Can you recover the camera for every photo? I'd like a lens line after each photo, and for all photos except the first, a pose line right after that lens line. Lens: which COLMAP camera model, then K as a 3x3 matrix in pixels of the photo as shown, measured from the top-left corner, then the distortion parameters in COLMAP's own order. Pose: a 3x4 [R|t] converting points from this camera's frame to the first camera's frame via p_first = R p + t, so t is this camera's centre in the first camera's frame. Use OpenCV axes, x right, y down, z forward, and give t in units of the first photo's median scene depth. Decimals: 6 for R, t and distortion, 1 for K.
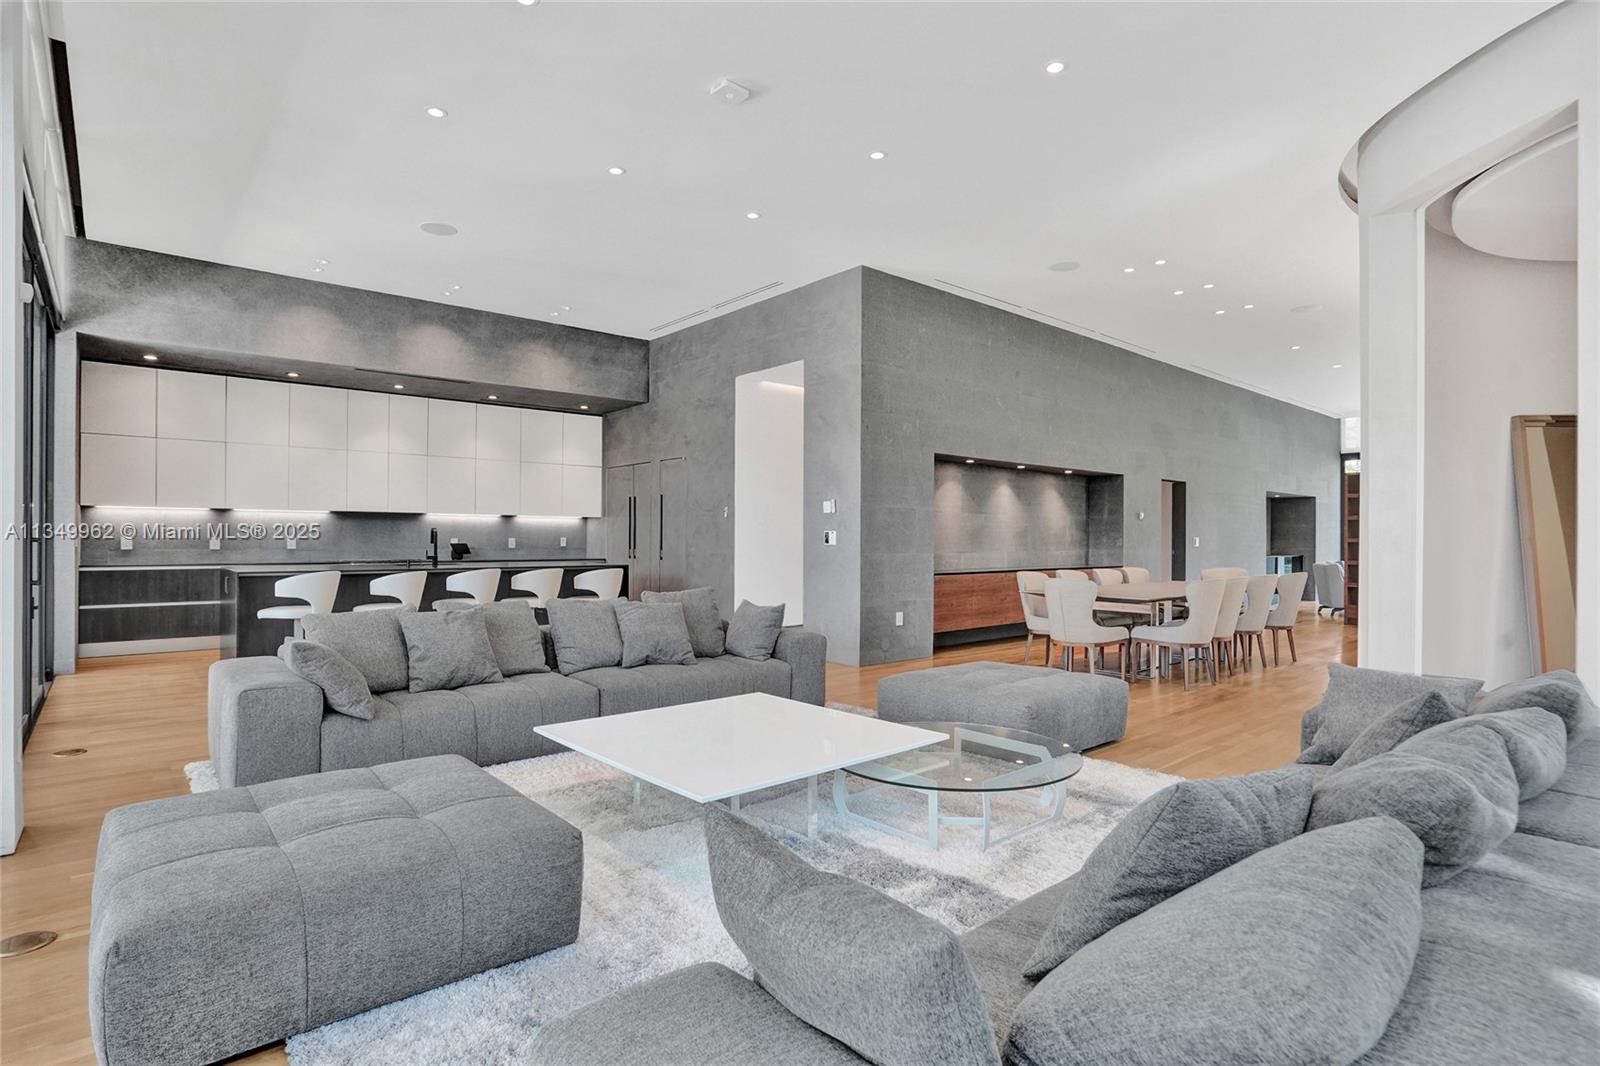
lens RADIAL K [[837.7, 0, 780.2], [0, 837.7, 541.3], [0, 0, 1]] dist [-0.008837, 0.006246]
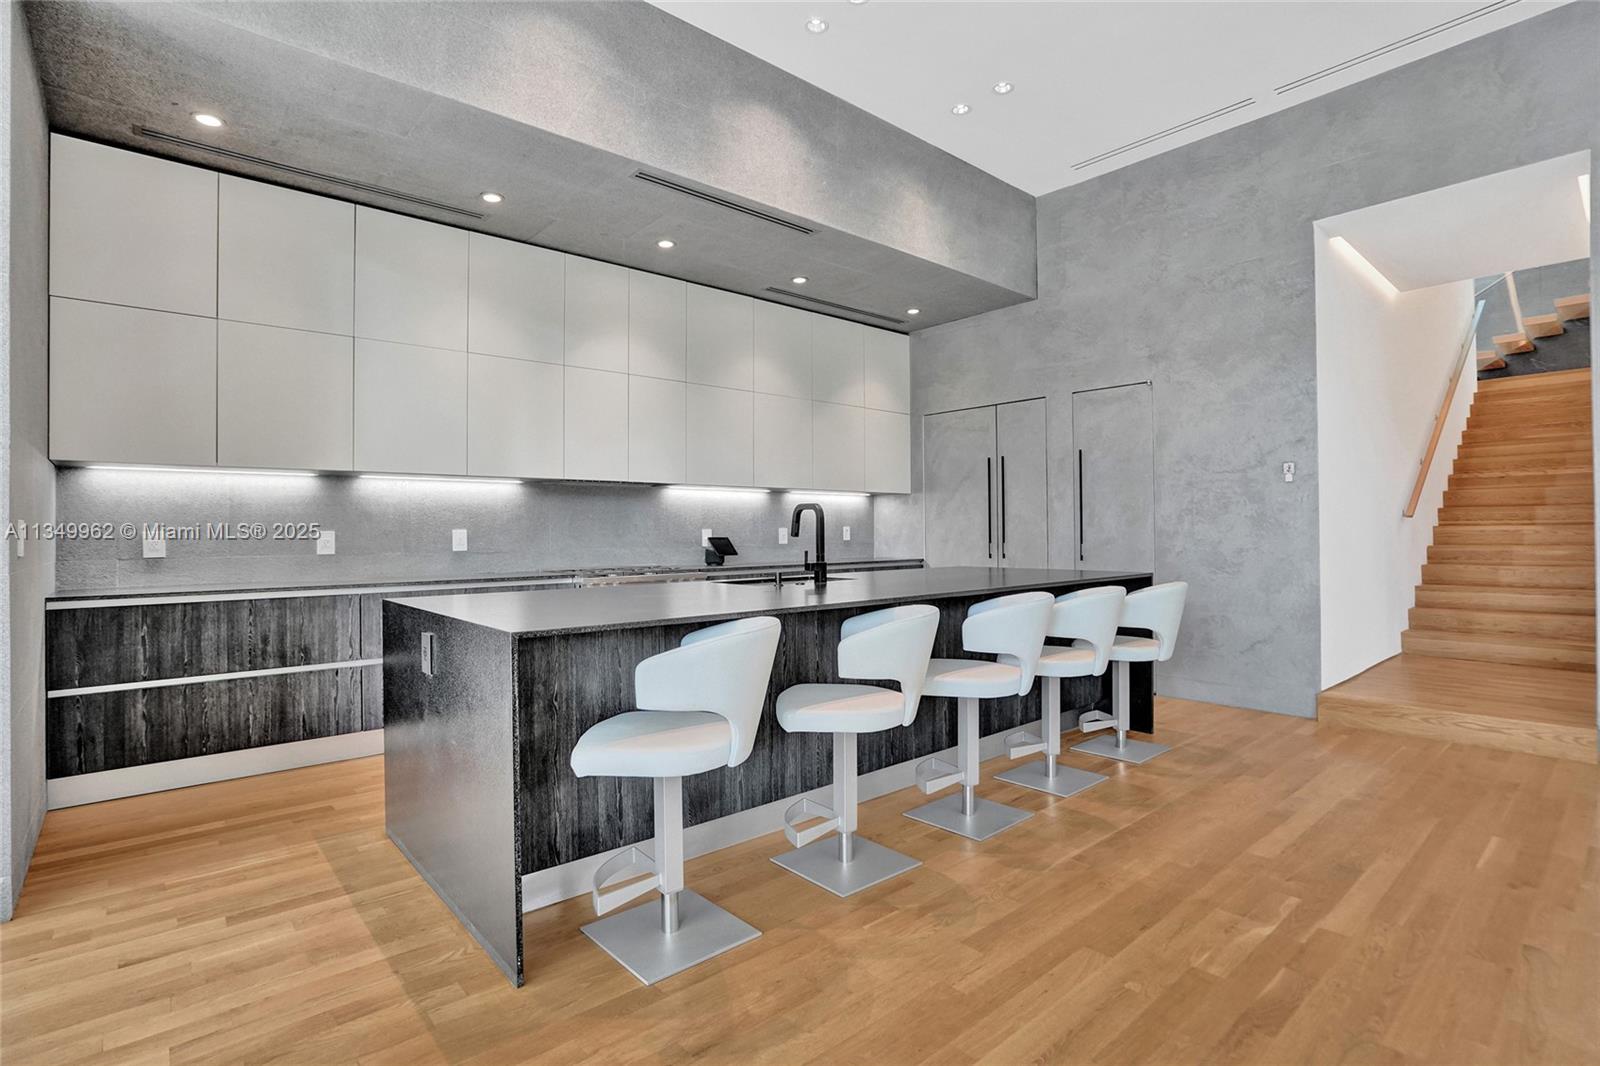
lens RADIAL K [[781.7, 0, 787.9], [0, 781.7, 528.9], [0, 0, 1]] dist [-0.028178, 0.009249]
pose [[0.999707, -0.009235, 0.022388, -0.398171], [0.009334, 0.999947, -0.004332, -0.000489], [-0.022347, 0.004540, 0.999740, 0.509613]]
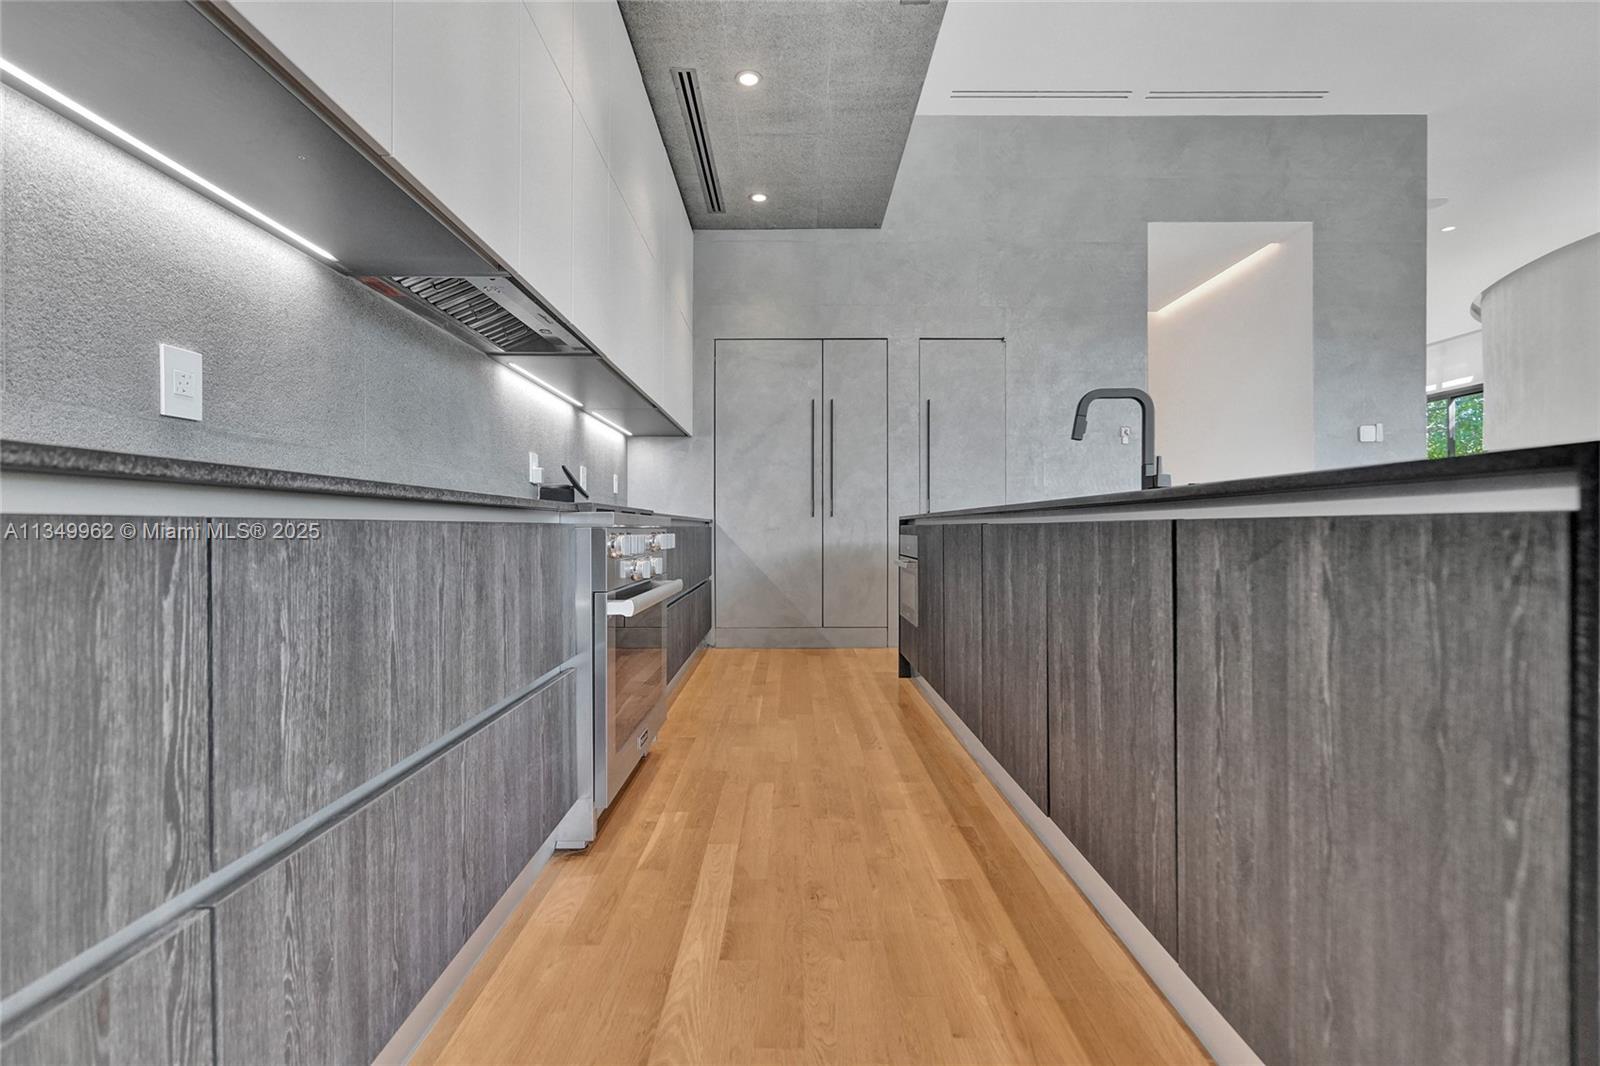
lens RADIAL K [[739.3, 0, 771.7], [0, 739.3, 536.3], [0, 0, 1]] dist [-0.026622, 0.004398]
pose [[0.644173, -0.008263, 0.764835, -0.643150], [0.004393, 0.999965, 0.007104, 0.032837], [-0.764868, -0.001217, 0.644186, 0.850608]]
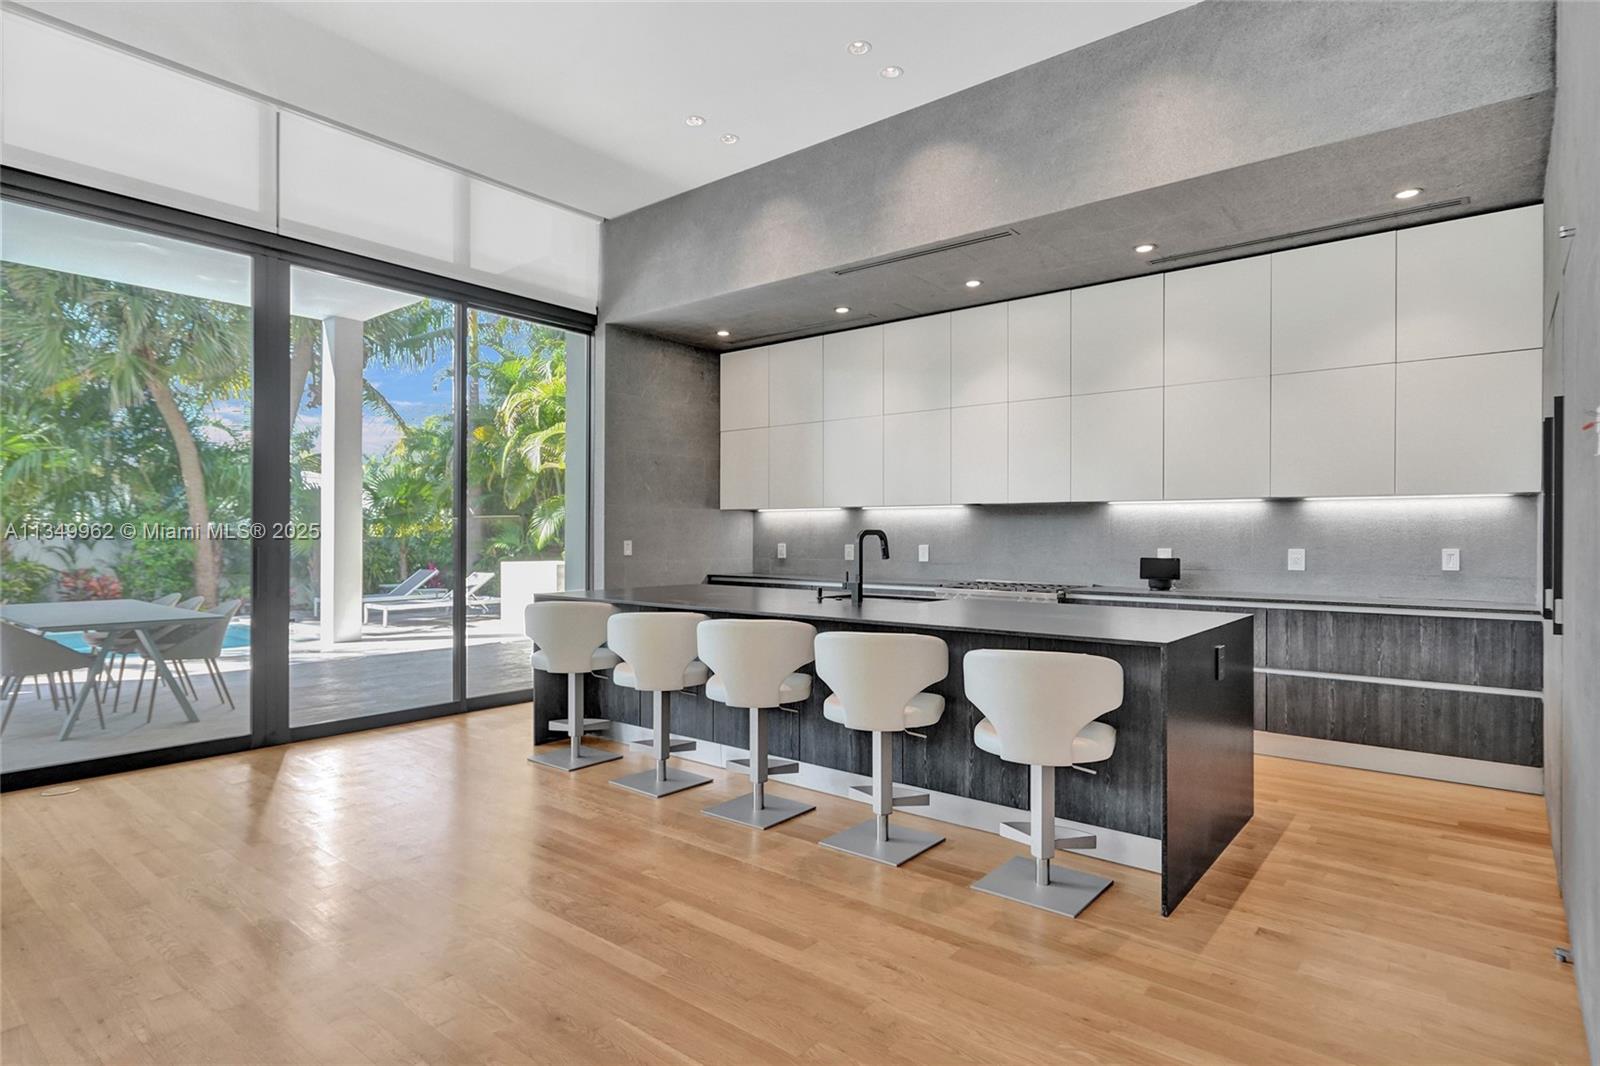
lens RADIAL K [[837.7, 0, 803.4], [0, 837.7, 543.5], [0, 0, 1]] dist [-0.008837, 0.006246]
pose [[0.203100, 0.004369, -0.979148, 0.085398], [-0.003650, 0.999986, 0.003705, -0.008254], [0.979151, 0.002821, 0.203113, 0.781633]]
